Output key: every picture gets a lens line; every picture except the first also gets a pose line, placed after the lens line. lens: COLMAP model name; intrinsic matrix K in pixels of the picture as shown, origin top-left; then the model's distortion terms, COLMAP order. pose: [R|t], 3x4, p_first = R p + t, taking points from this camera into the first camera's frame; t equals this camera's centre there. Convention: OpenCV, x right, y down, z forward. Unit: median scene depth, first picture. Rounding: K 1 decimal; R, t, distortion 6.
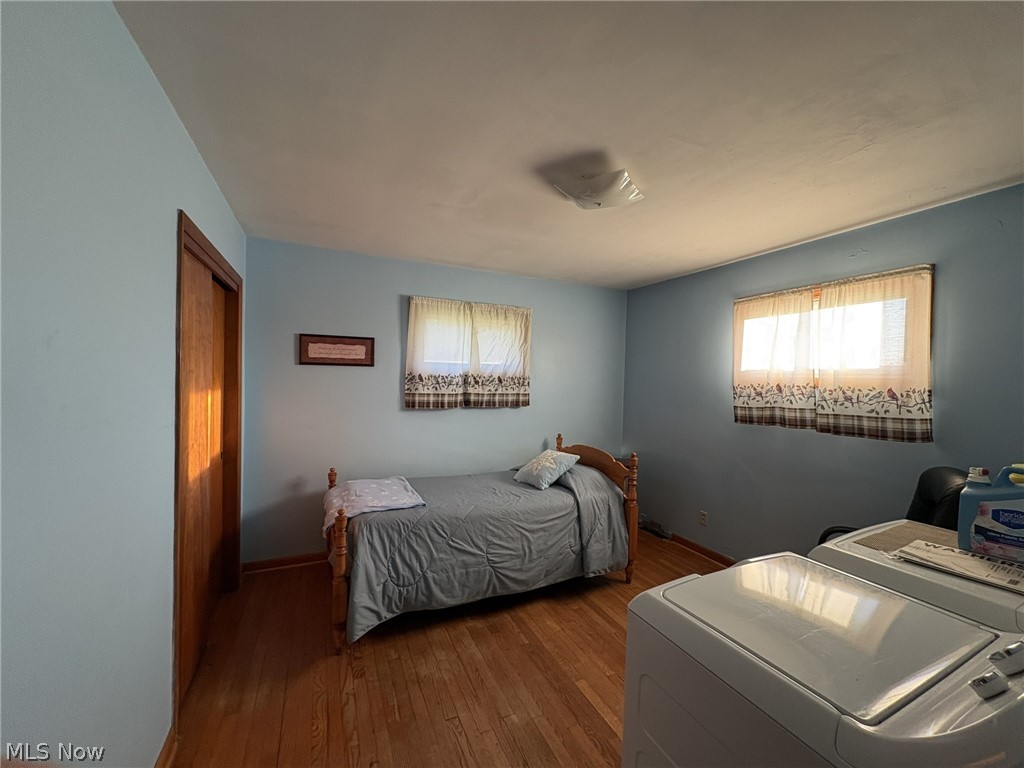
lens RADIAL K [[411.2, 0, 511.4], [0, 411.2, 387.0], [0, 0, 1]] dist [0.002902, 0.000253]
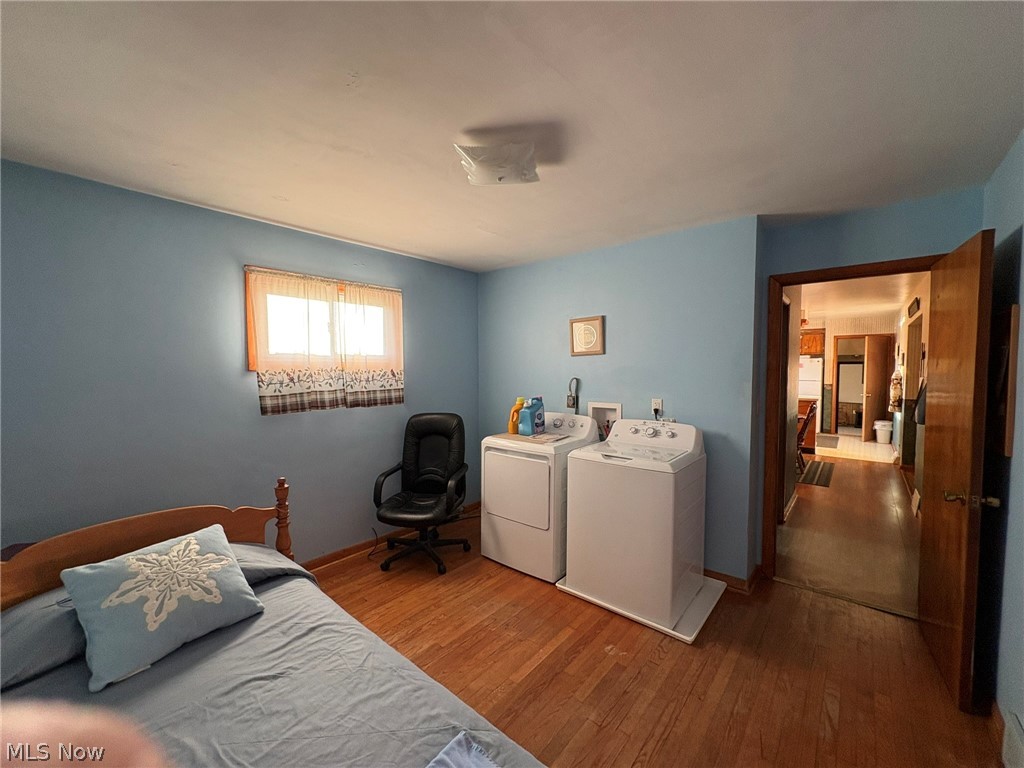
lens RADIAL K [[411.2, 0, 511.8], [0, 411.2, 385.2], [0, 0, 1]] dist [0.002902, 0.000253]
pose [[-0.417054, -0.069027, 0.906257, -0.510182], [0.009431, 0.996730, 0.080258, -0.045701], [-0.908833, 0.042018, -0.415039, 1.054820]]
